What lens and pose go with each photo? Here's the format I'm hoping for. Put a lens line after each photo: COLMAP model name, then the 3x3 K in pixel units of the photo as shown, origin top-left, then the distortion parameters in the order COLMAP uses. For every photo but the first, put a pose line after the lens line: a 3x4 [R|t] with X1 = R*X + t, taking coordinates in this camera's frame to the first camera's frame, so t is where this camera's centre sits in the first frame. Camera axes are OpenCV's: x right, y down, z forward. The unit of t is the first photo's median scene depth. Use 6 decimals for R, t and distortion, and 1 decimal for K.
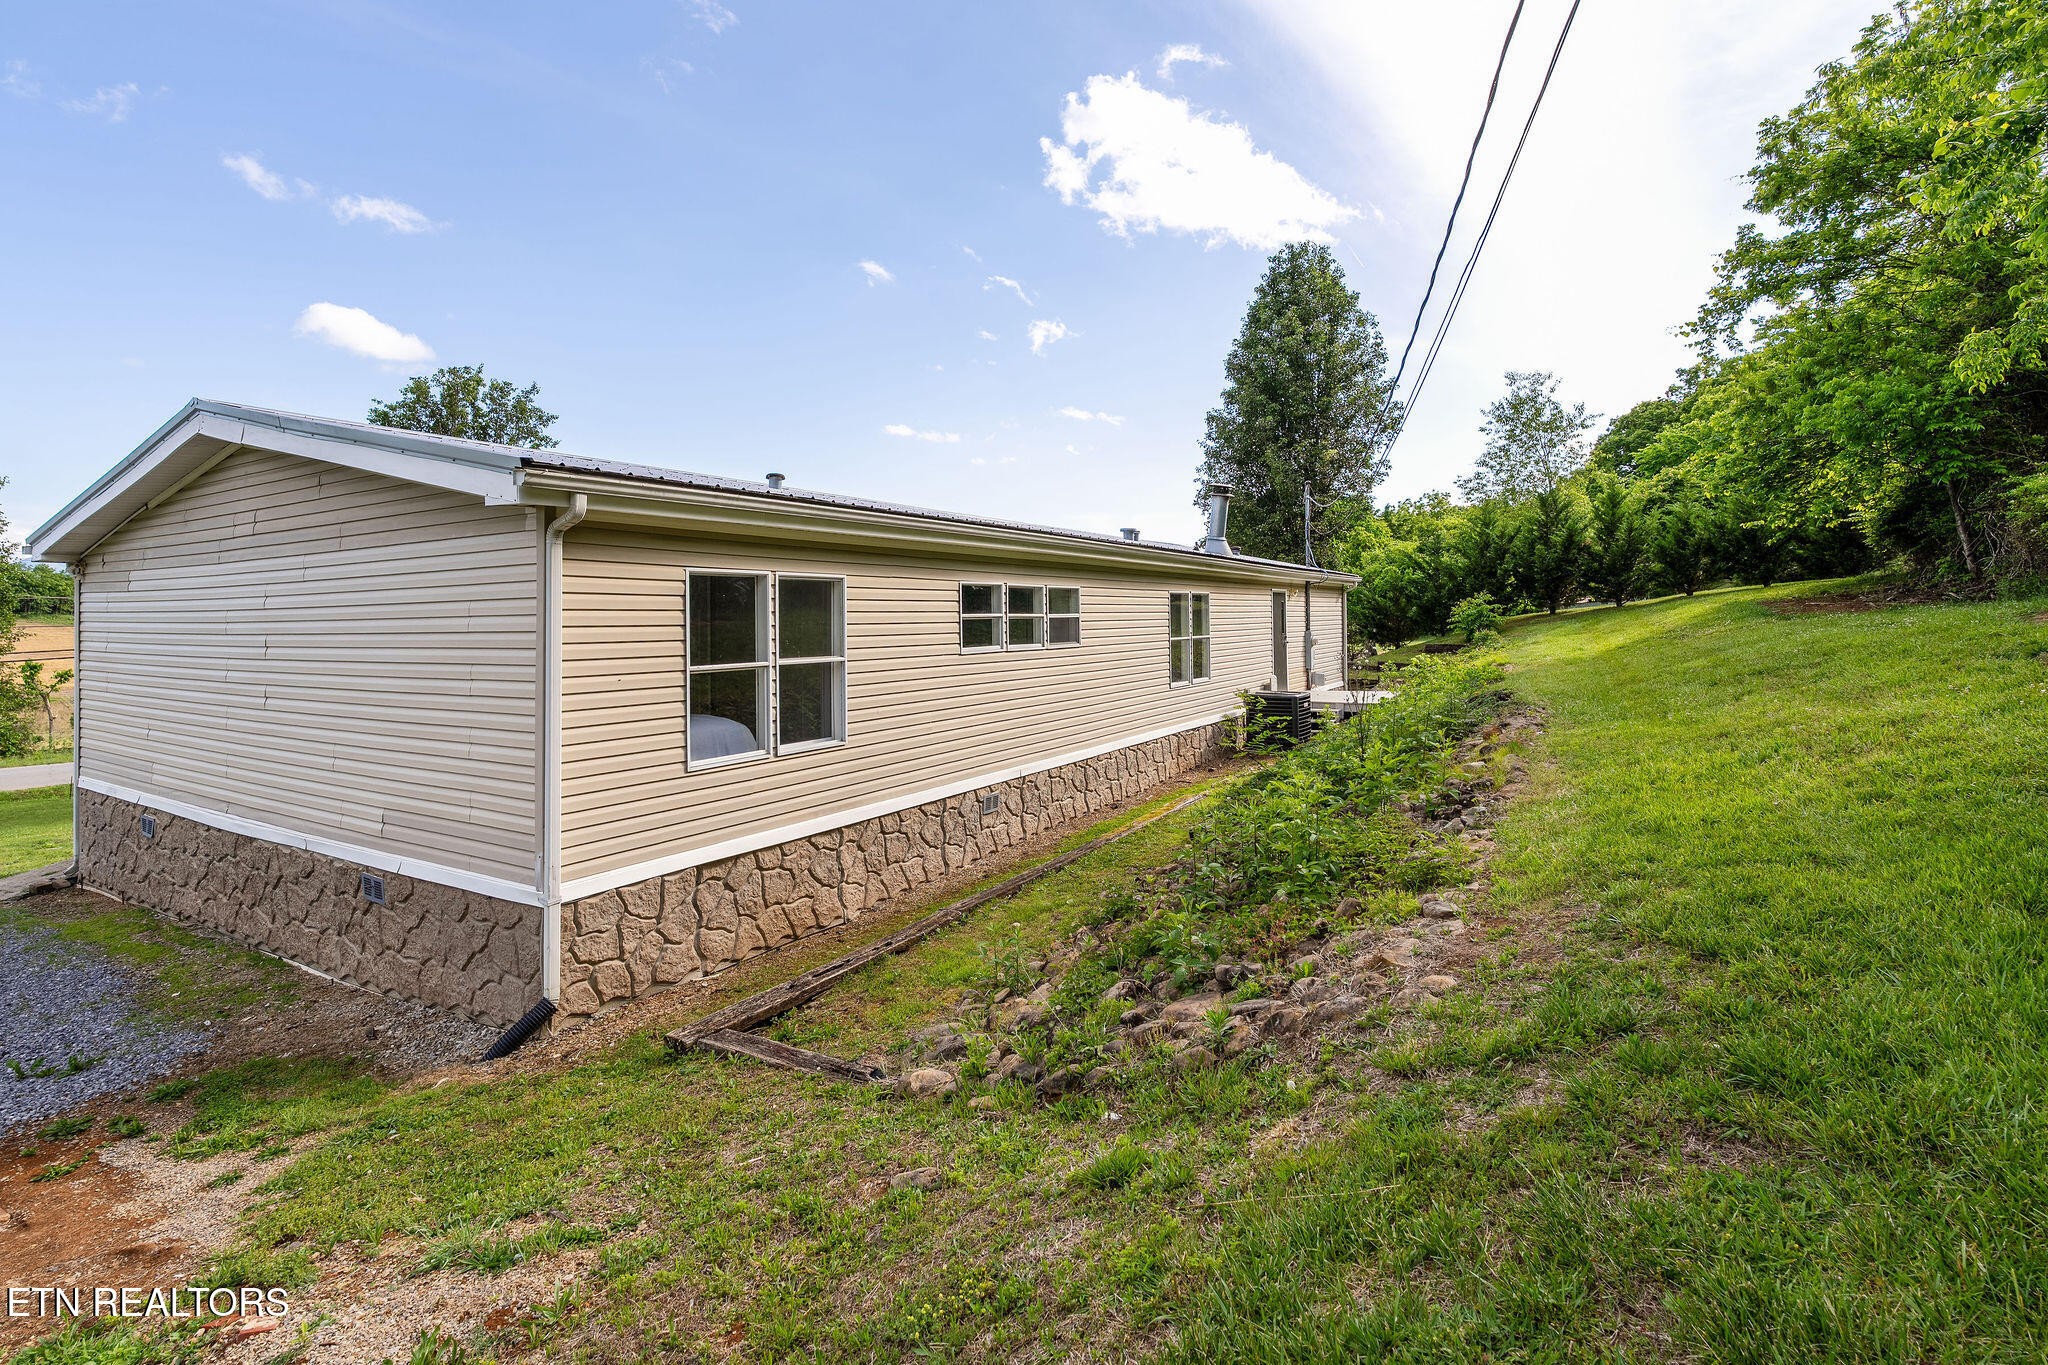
lens RADIAL K [[988.8, 0, 1021.0], [0, 988.8, 581.3], [0, 0, 1]] dist [-0.006203, 0.000219]
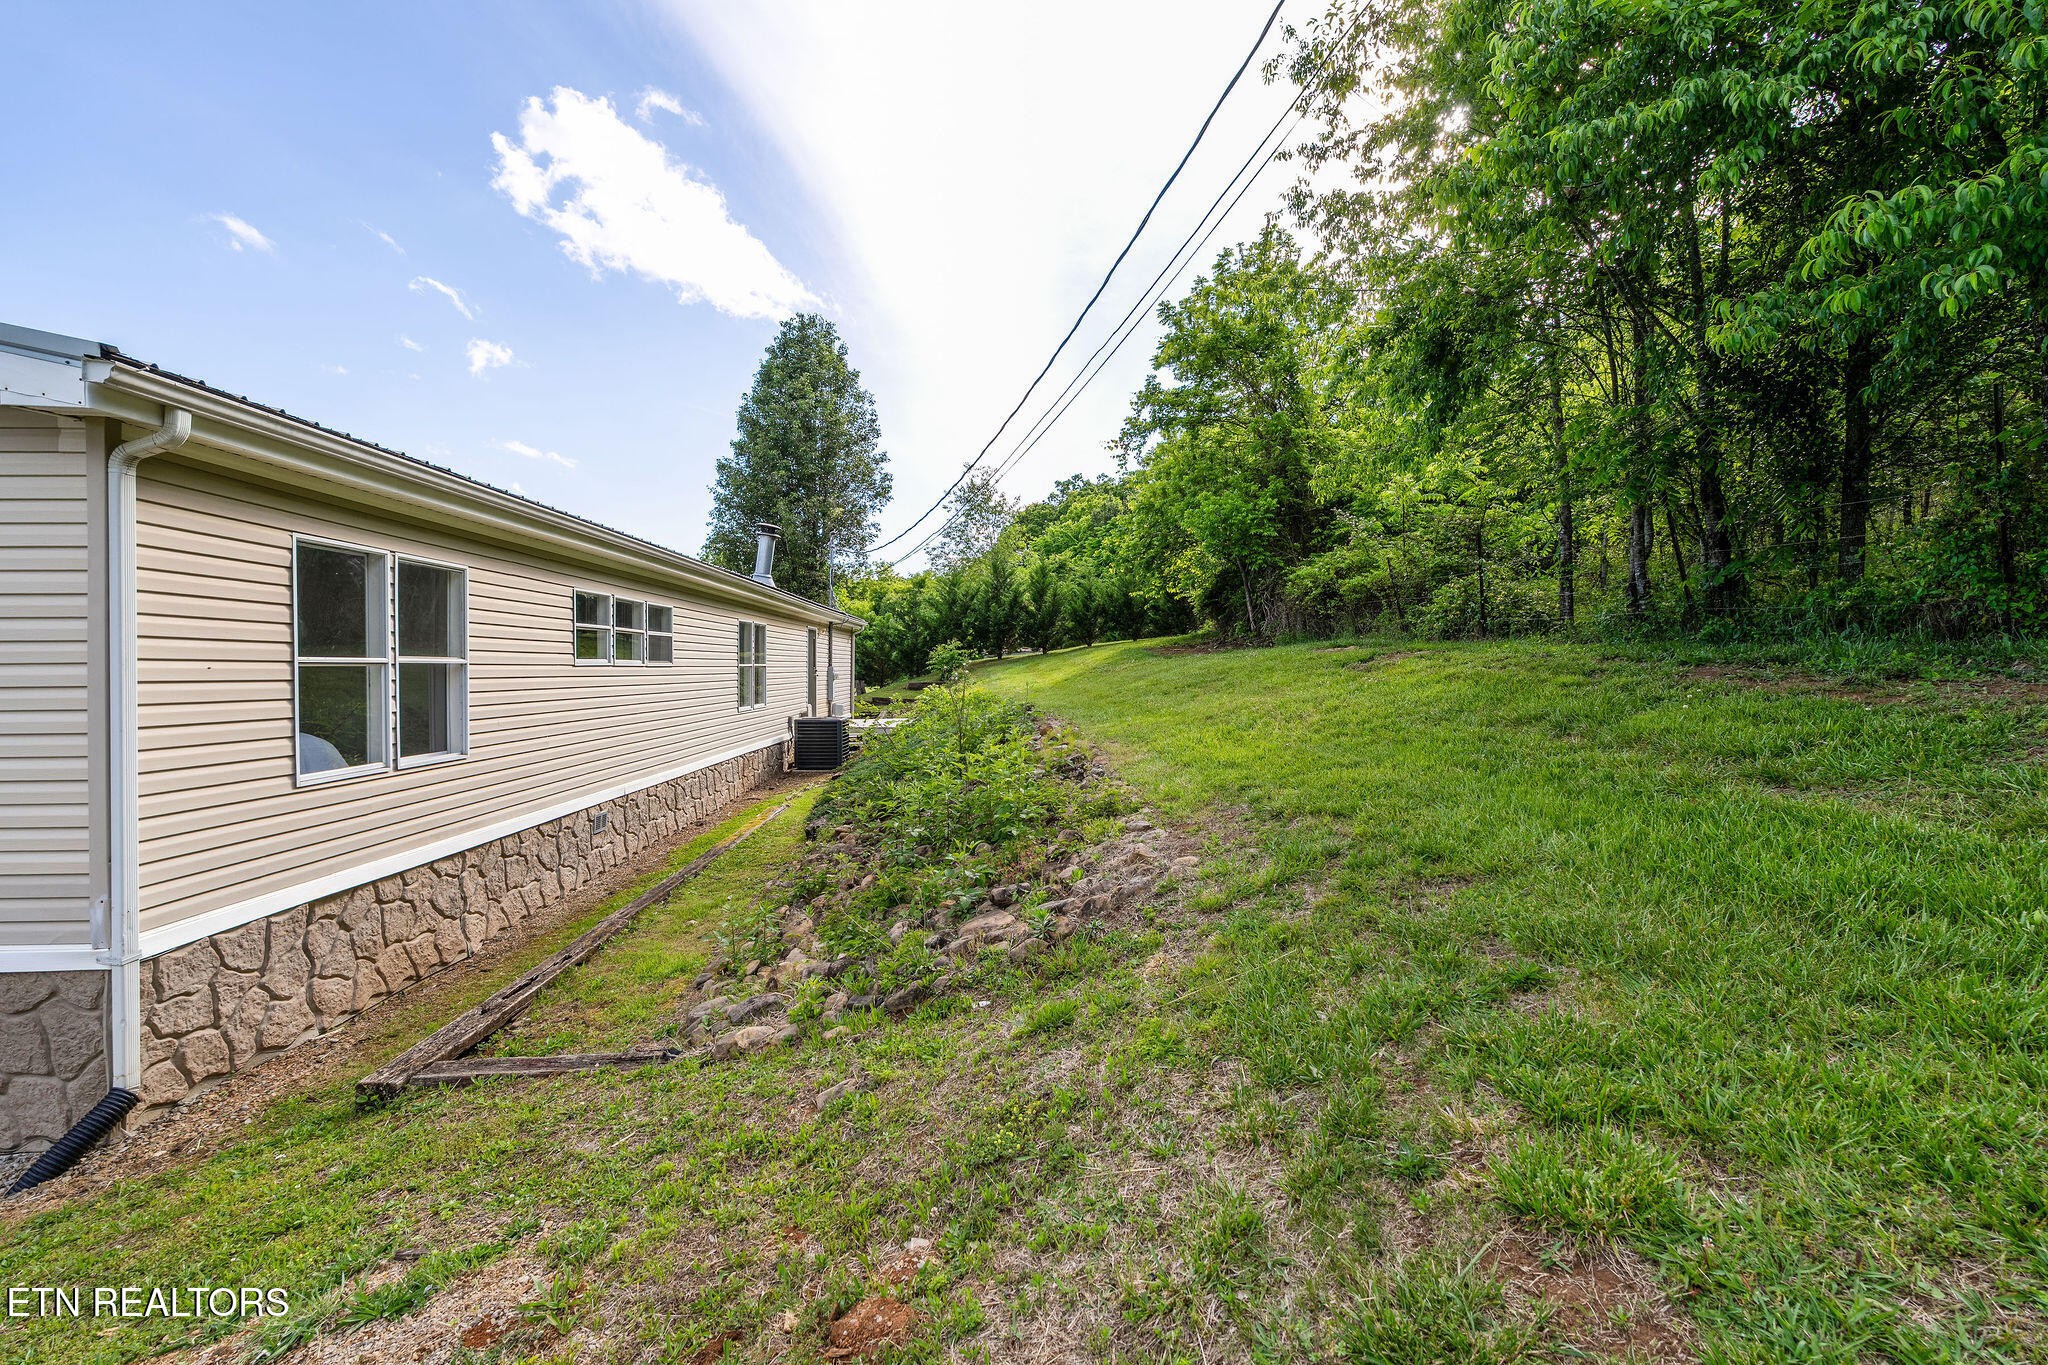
lens RADIAL K [[922.9, 0, 1027.8], [0, 922.9, 683.4], [0, 0, 1]] dist [-0.003011, -0.000157]
pose [[0.814013, 0.004190, 0.580832, -0.255682], [-0.026331, 0.999212, 0.029693, 0.062208], [-0.580250, -0.039464, 0.813482, 0.041300]]
